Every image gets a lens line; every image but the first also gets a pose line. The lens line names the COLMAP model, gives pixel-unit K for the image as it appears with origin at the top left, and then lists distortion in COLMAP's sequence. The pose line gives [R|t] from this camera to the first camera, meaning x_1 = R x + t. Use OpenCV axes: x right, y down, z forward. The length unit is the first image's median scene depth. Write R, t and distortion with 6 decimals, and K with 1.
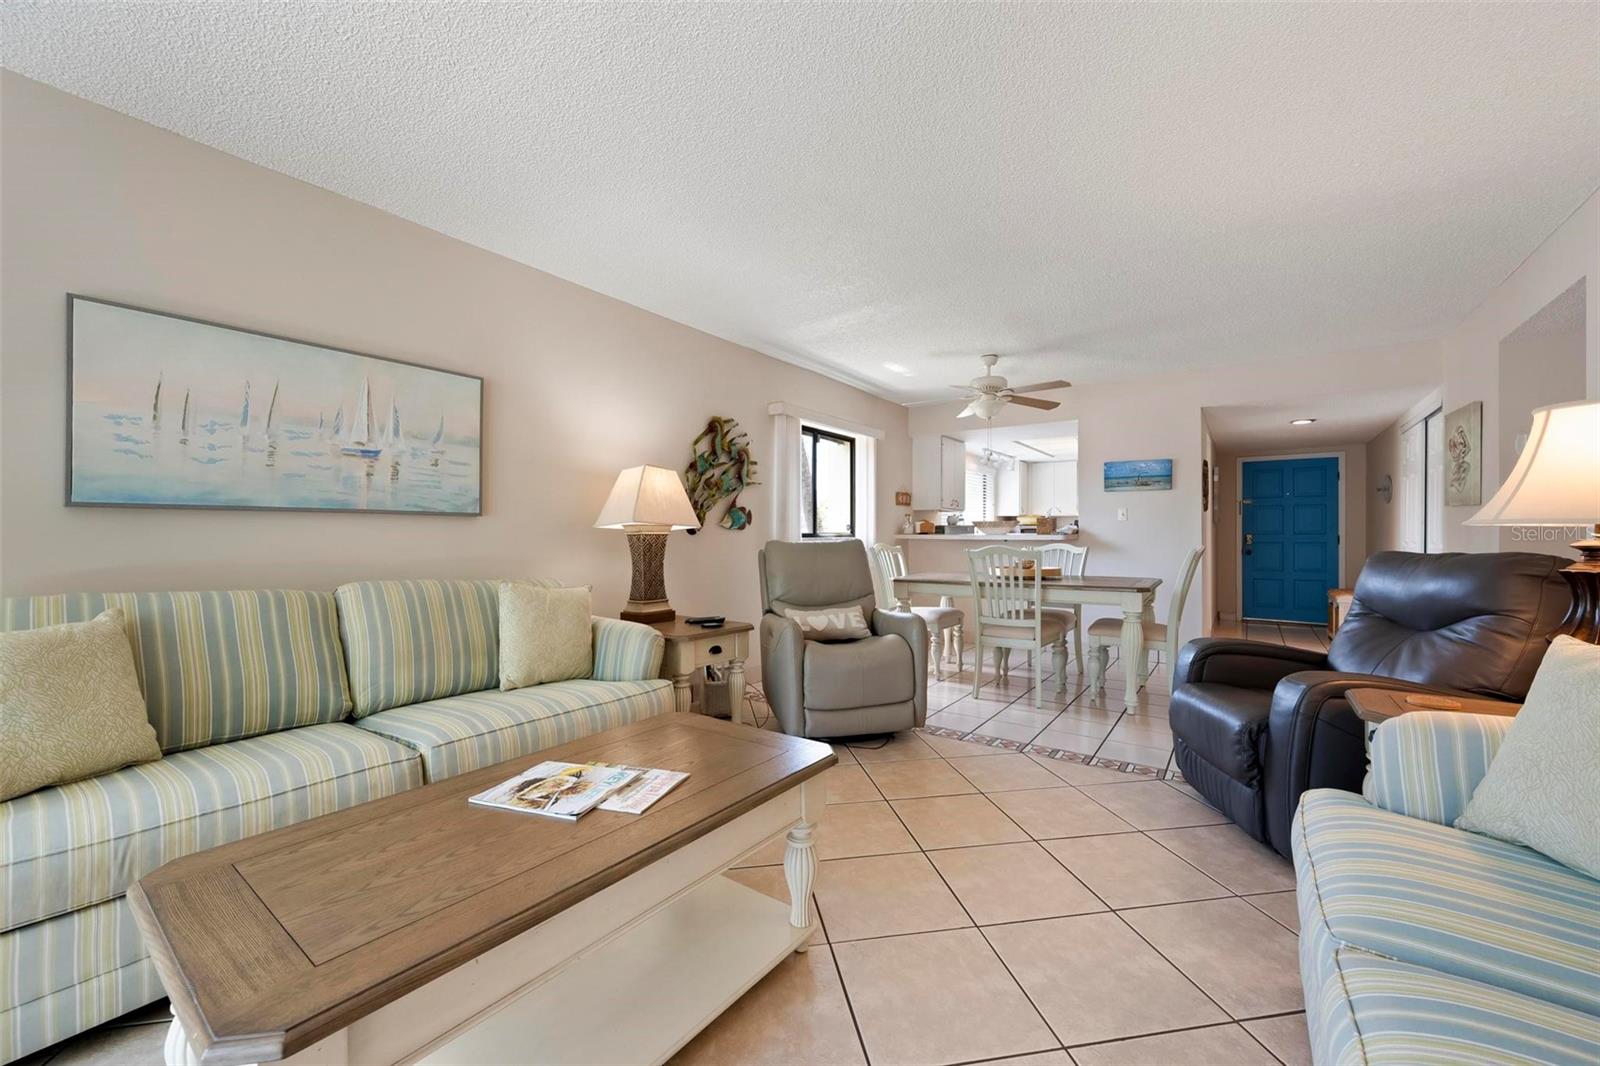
lens RADIAL K [[635.4, 0, 808.5], [0, 635.4, 528.5], [0, 0, 1]] dist [-0.002994, -0.000625]
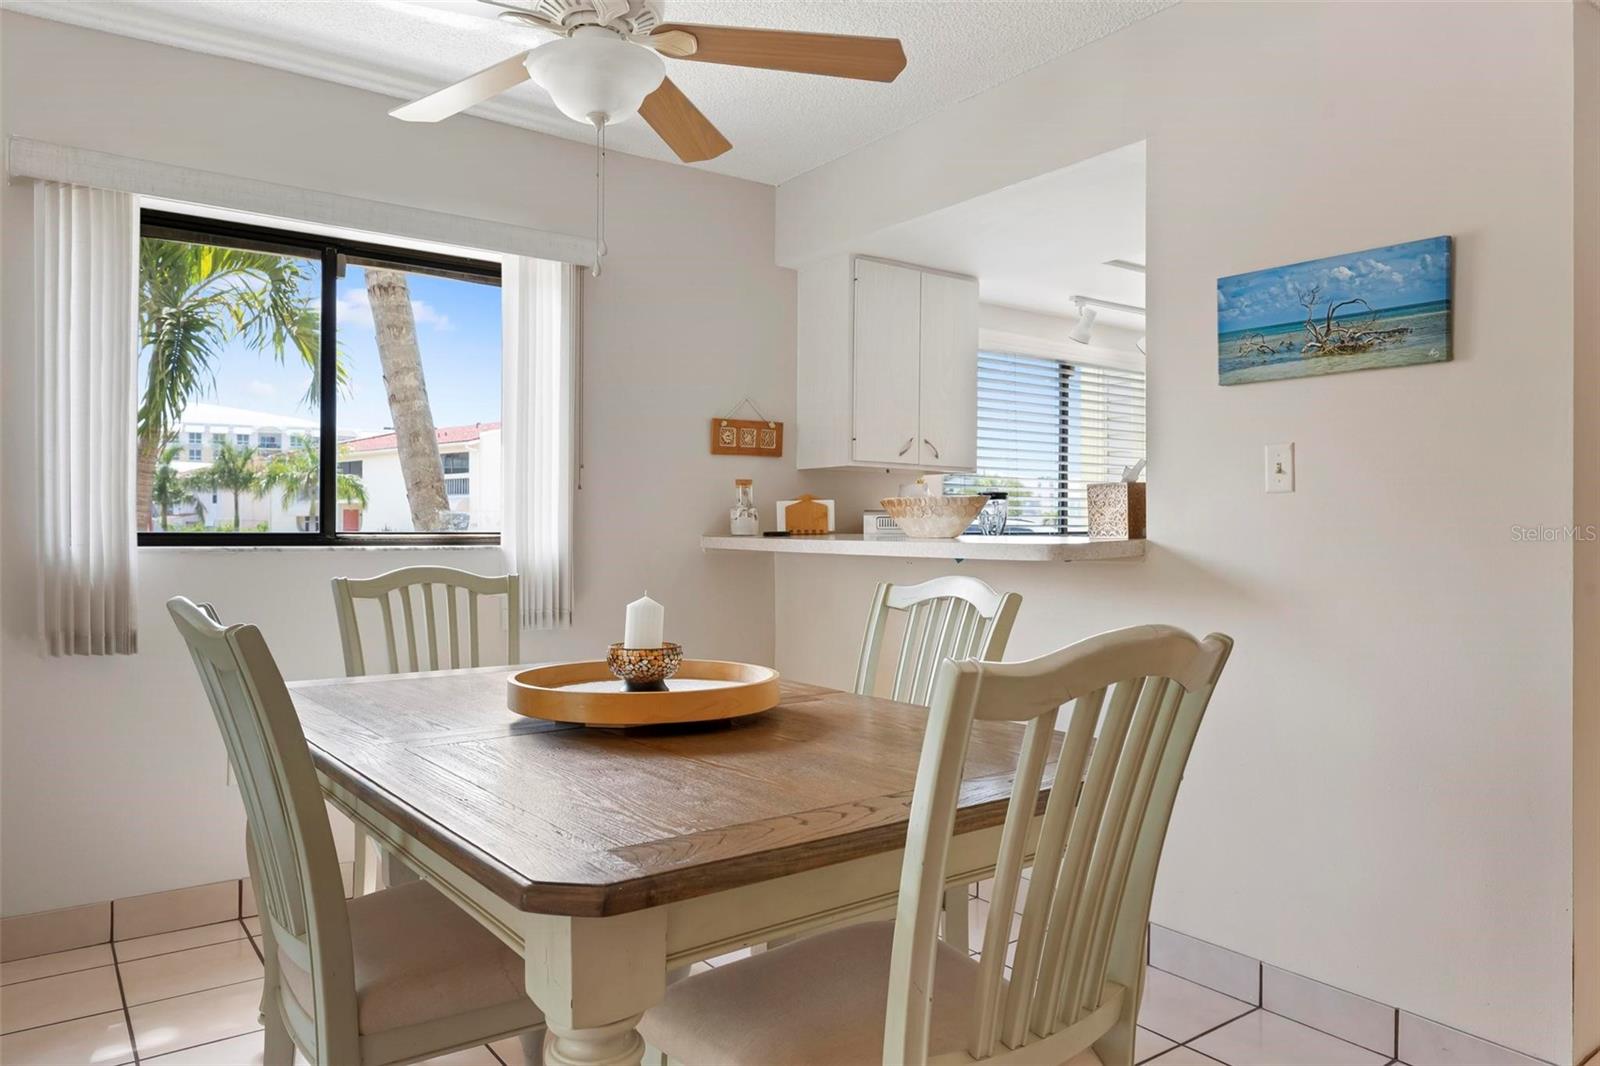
lens RADIAL K [[1084.2, 0, 799.5], [0, 1084.2, 527.0], [0, 0, 1]] dist [-0.003286, 0.001894]
pose [[0.946839, 0.002782, -0.321695, 0.558913], [-0.000761, 0.999979, 0.006409, -0.000185], [0.321706, -0.005823, 0.946822, 0.627250]]
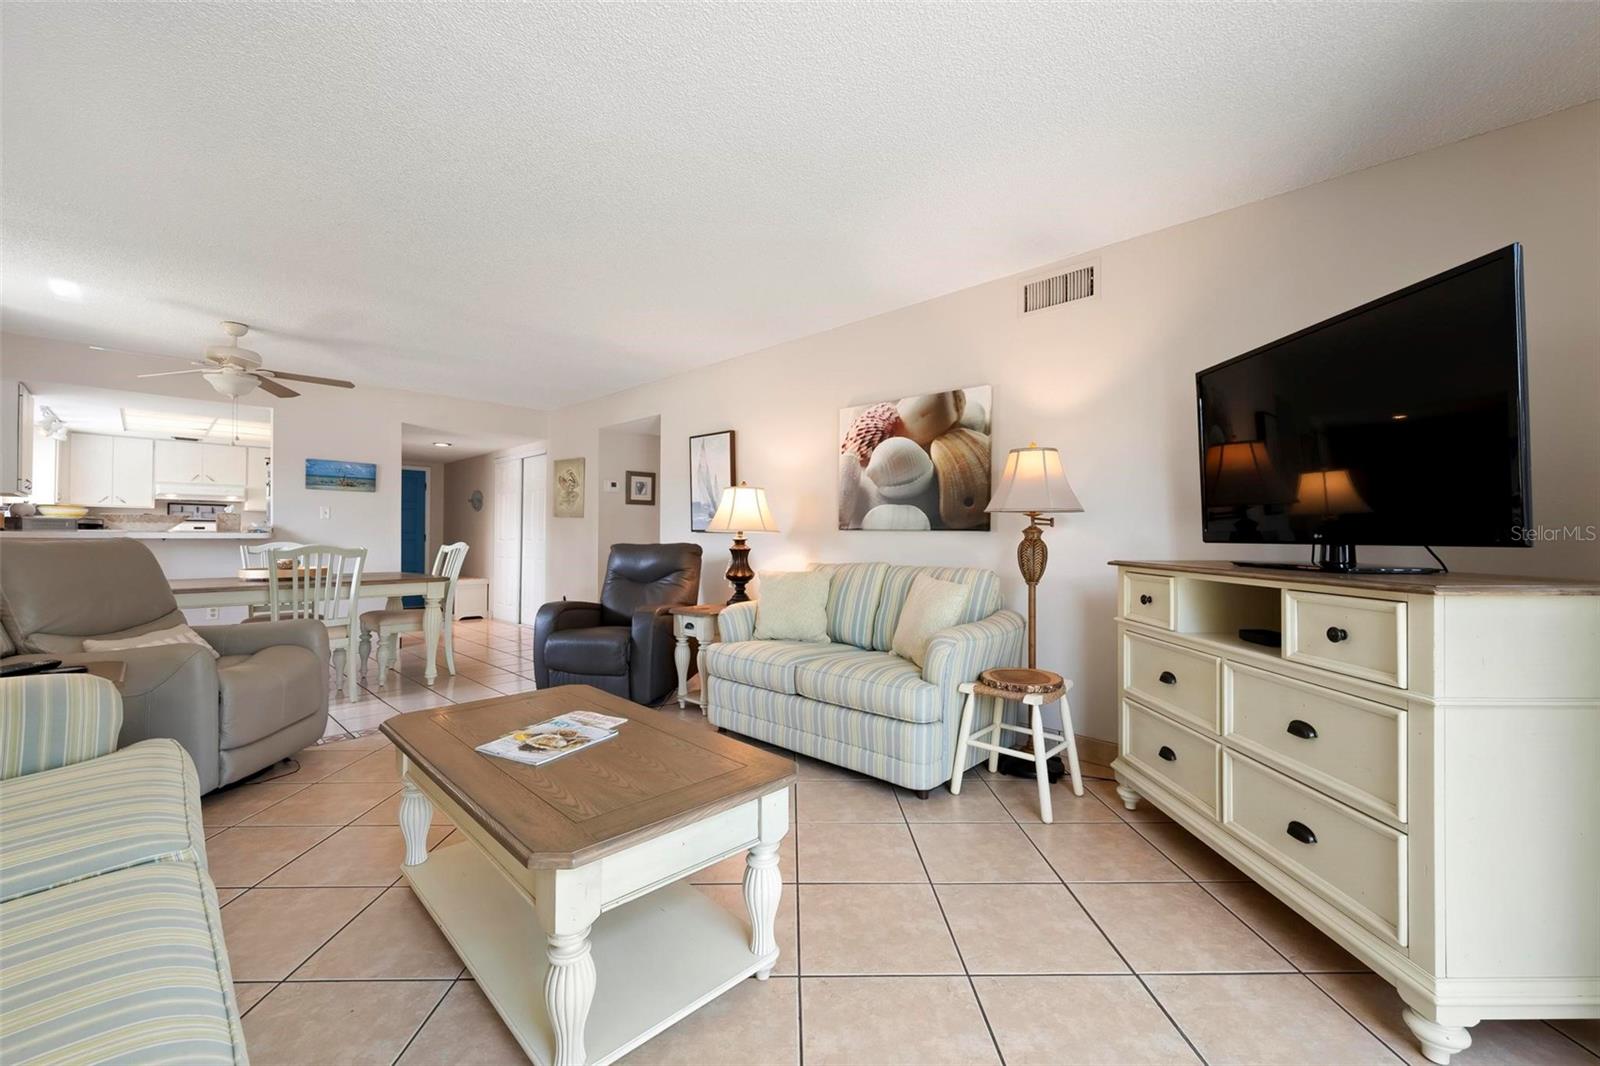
lens RADIAL K [[635.4, 0, 807.6], [0, 635.4, 532.8], [0, 0, 1]] dist [-0.002994, -0.000625]
pose [[0.157829, 0.007501, 0.987438, -0.470553], [-0.015662, 0.999864, -0.005092, 0.003693], [-0.987342, -0.014662, 0.157926, 0.103632]]
